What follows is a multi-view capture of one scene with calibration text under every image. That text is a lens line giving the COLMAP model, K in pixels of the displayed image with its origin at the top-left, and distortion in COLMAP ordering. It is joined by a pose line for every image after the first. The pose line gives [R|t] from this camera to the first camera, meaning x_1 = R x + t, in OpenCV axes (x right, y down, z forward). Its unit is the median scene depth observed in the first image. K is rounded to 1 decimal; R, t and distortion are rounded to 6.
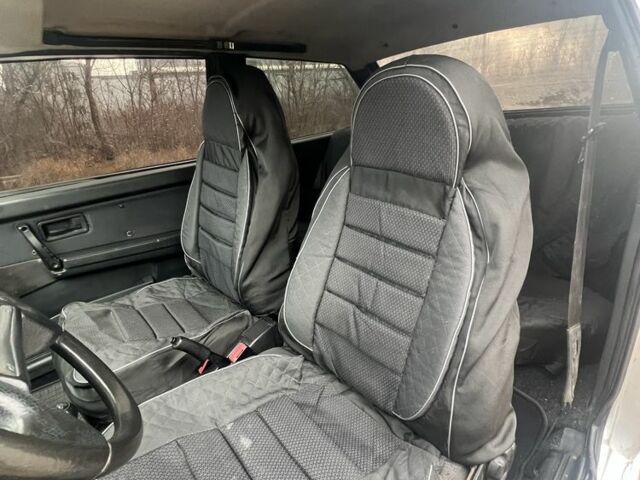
lens RADIAL K [[339.2, 0, 323.0], [0, 339.2, 240.7], [0, 0, 1]] dist [-0.002583, 0.000640]
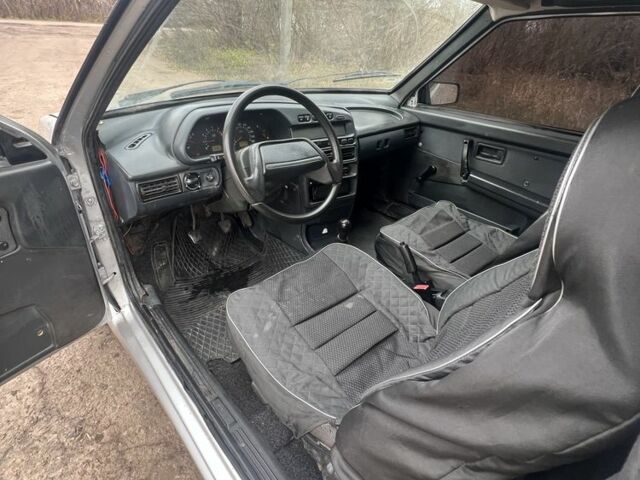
lens RADIAL K [[339.2, 0, 320.4], [0, 339.2, 241.1], [0, 0, 1]] dist [-0.002583, 0.000640]
pose [[-0.026272, 0.589875, -0.807067, 0.511058], [-0.391902, 0.736639, 0.551158, -0.262387], [0.919632, 0.330771, 0.211821, 0.251202]]
